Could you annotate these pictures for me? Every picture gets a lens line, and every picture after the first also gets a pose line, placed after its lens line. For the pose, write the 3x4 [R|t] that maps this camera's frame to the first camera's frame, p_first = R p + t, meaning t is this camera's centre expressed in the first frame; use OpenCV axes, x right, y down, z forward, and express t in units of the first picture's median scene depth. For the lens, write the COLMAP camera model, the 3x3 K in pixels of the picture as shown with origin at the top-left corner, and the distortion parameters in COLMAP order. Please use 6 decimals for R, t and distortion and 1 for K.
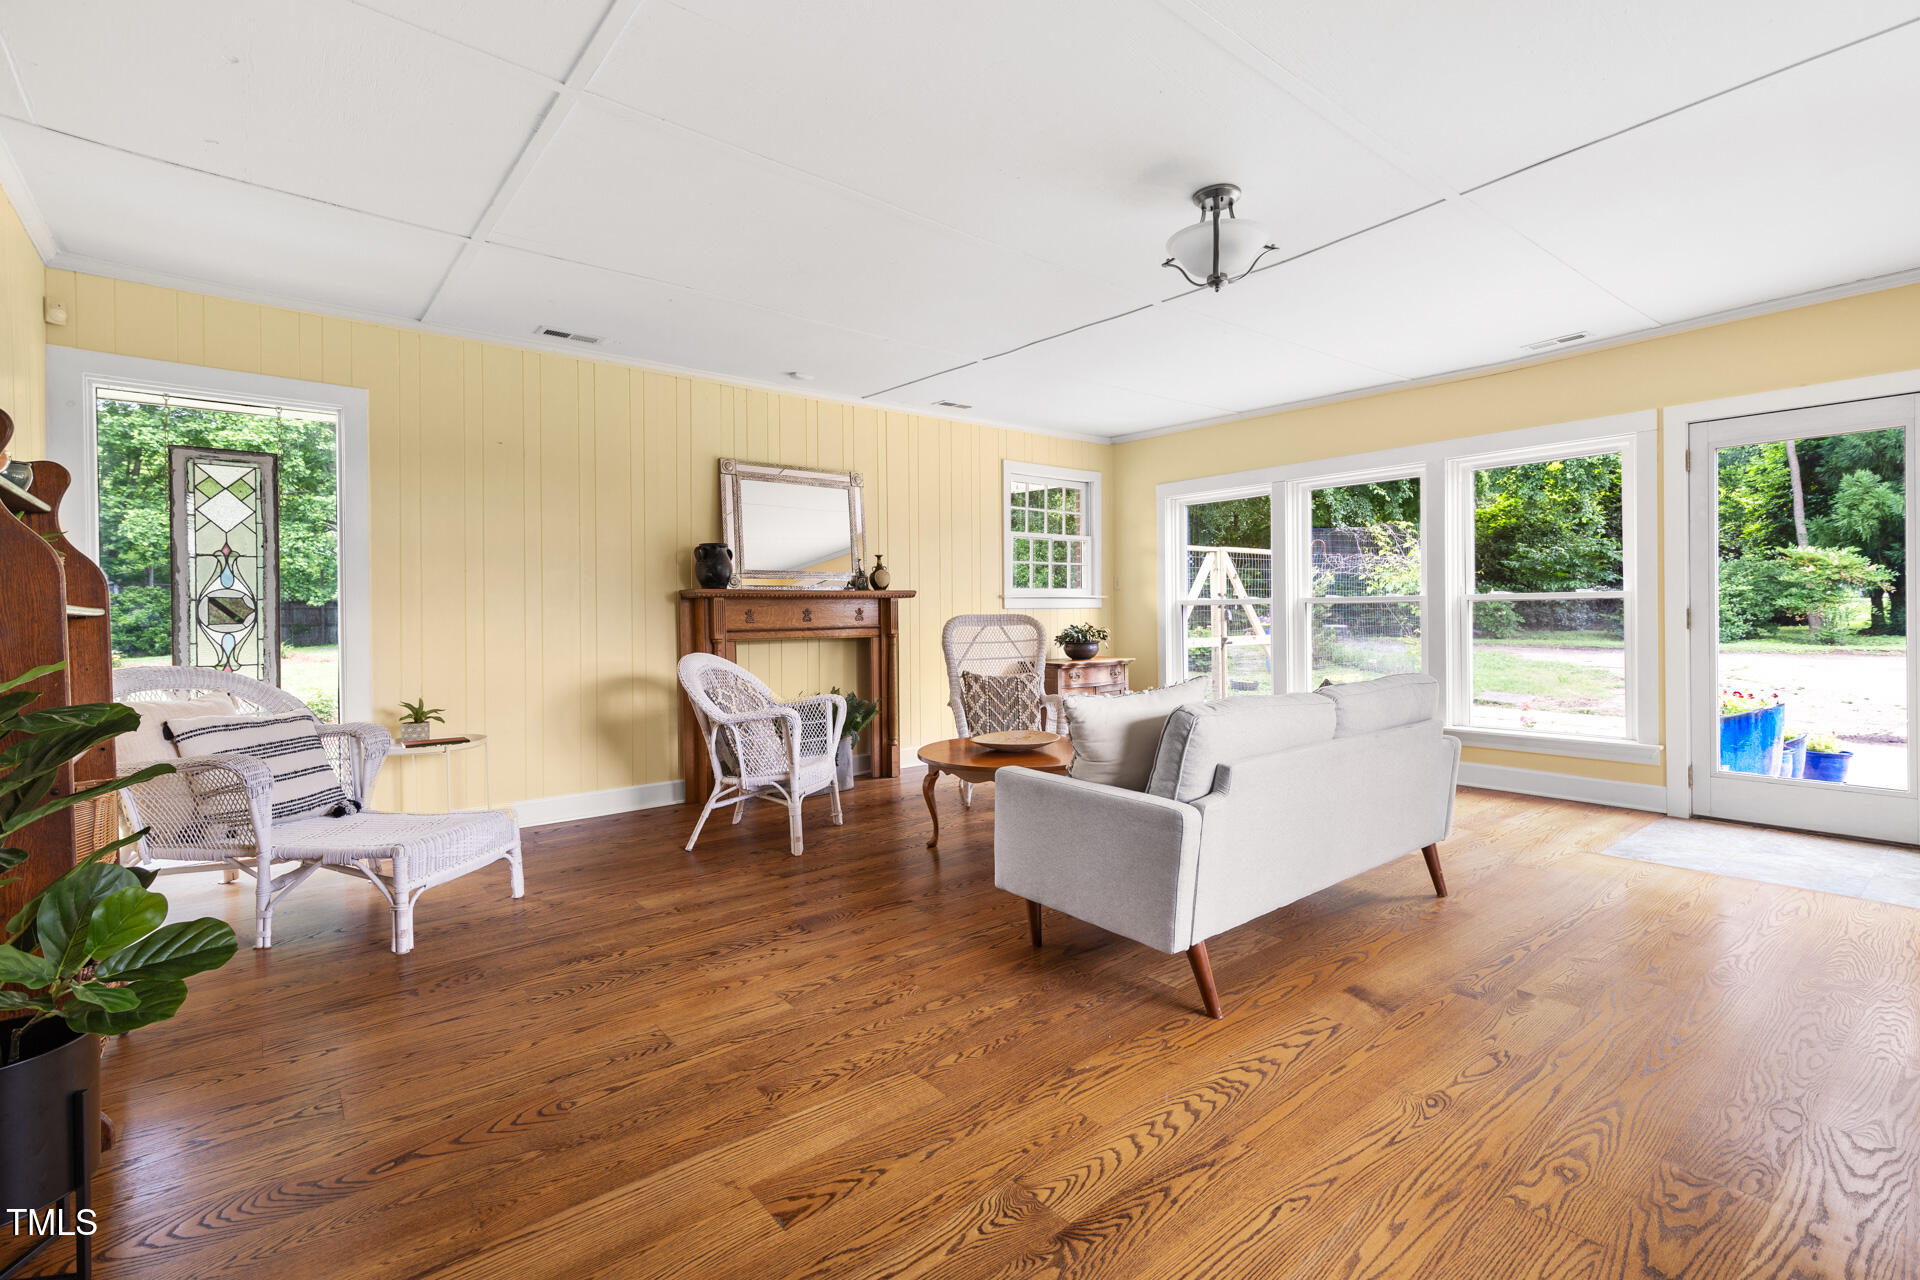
lens RADIAL K [[871.1, 0, 969.2], [0, 871.1, 623.3], [0, 0, 1]] dist [0.002335, -0.000302]
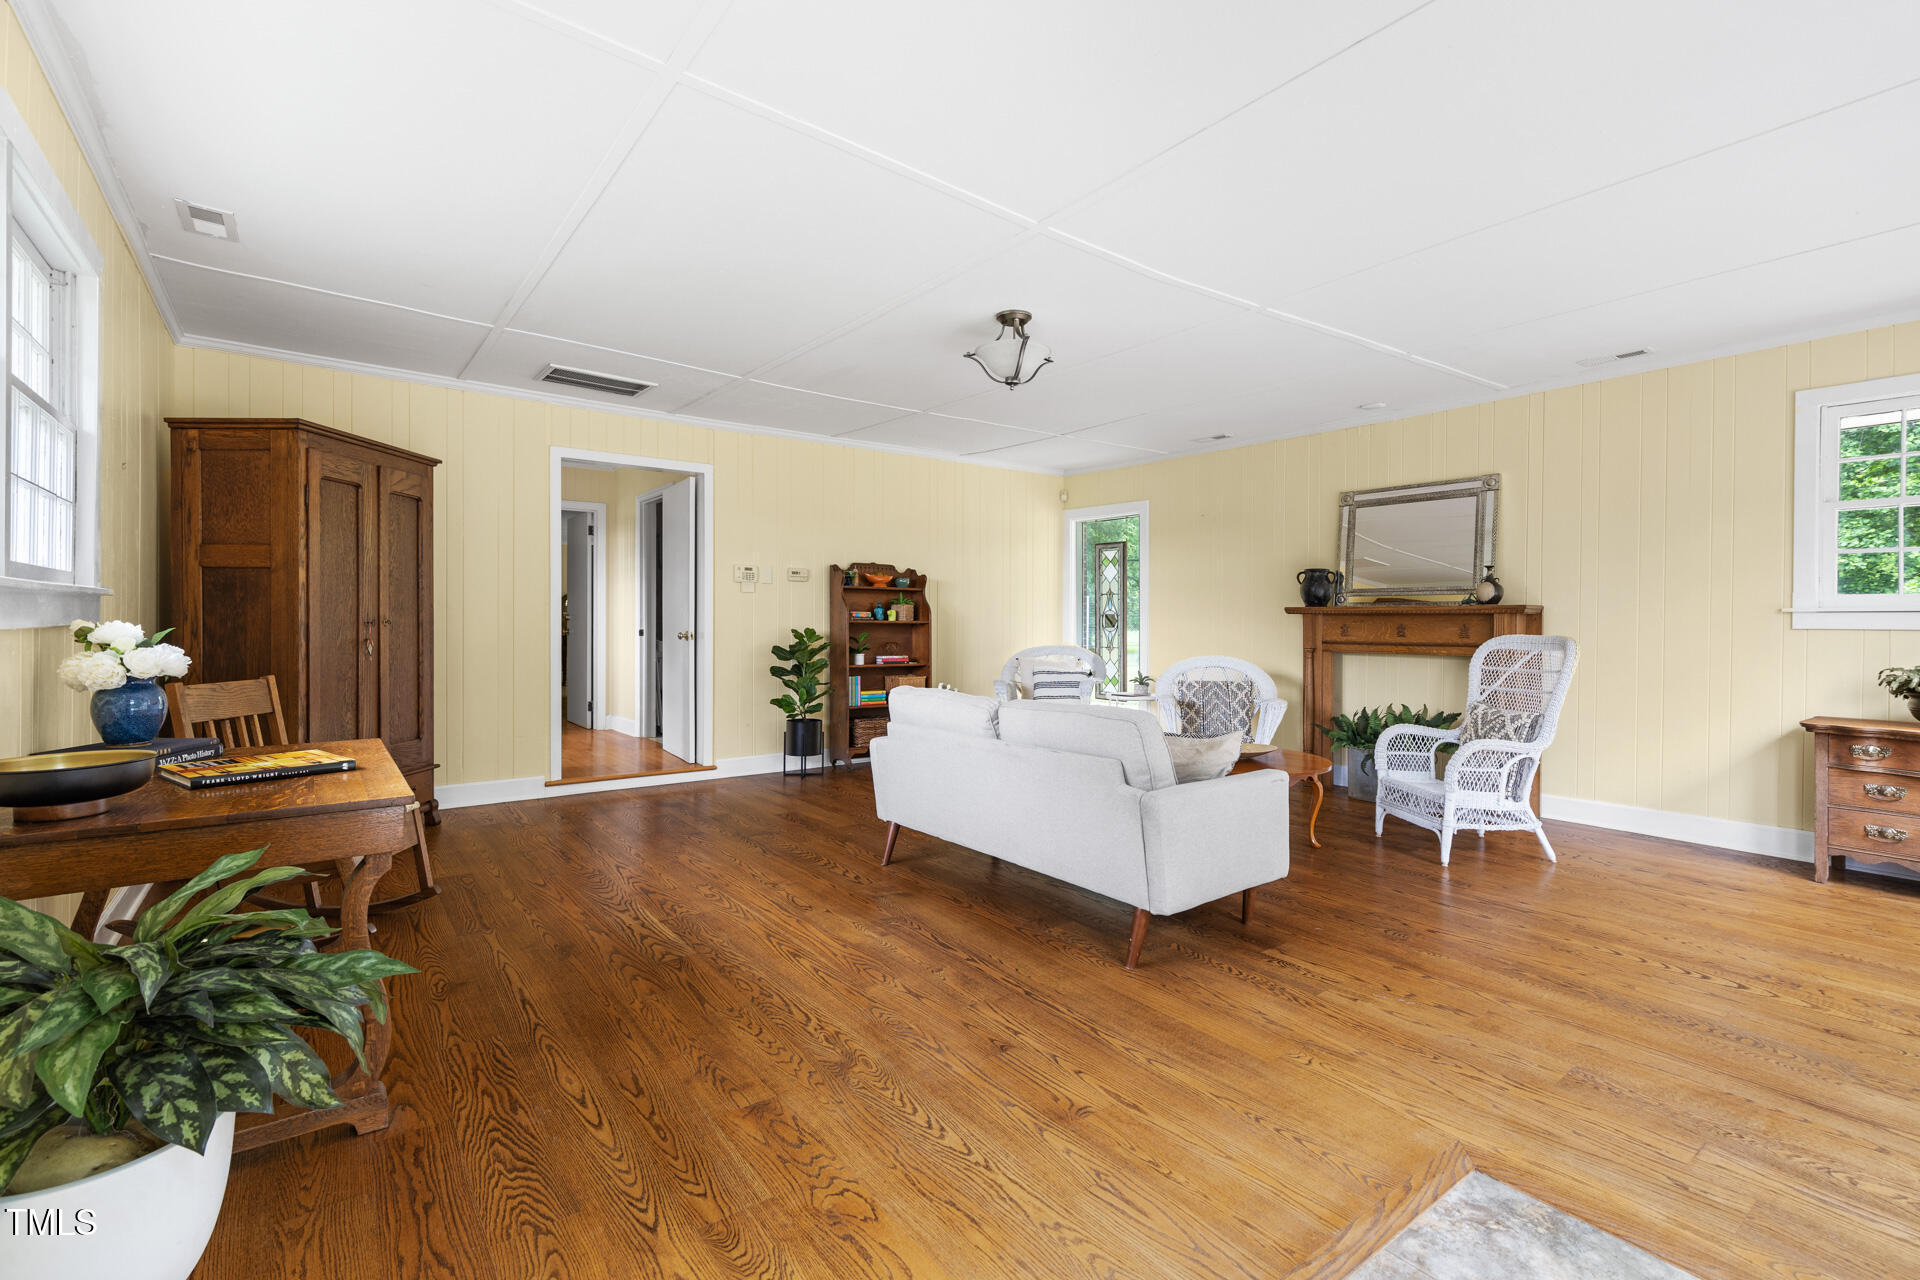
lens RADIAL K [[871.1, 0, 970.4], [0, 871.1, 627.9], [0, 0, 1]] dist [0.002335, -0.000302]
pose [[-0.038938, 0.020615, -0.999029, 1.210913], [-0.019049, 0.999590, 0.021369, -0.035315], [0.999060, 0.019863, -0.038530, 0.744633]]
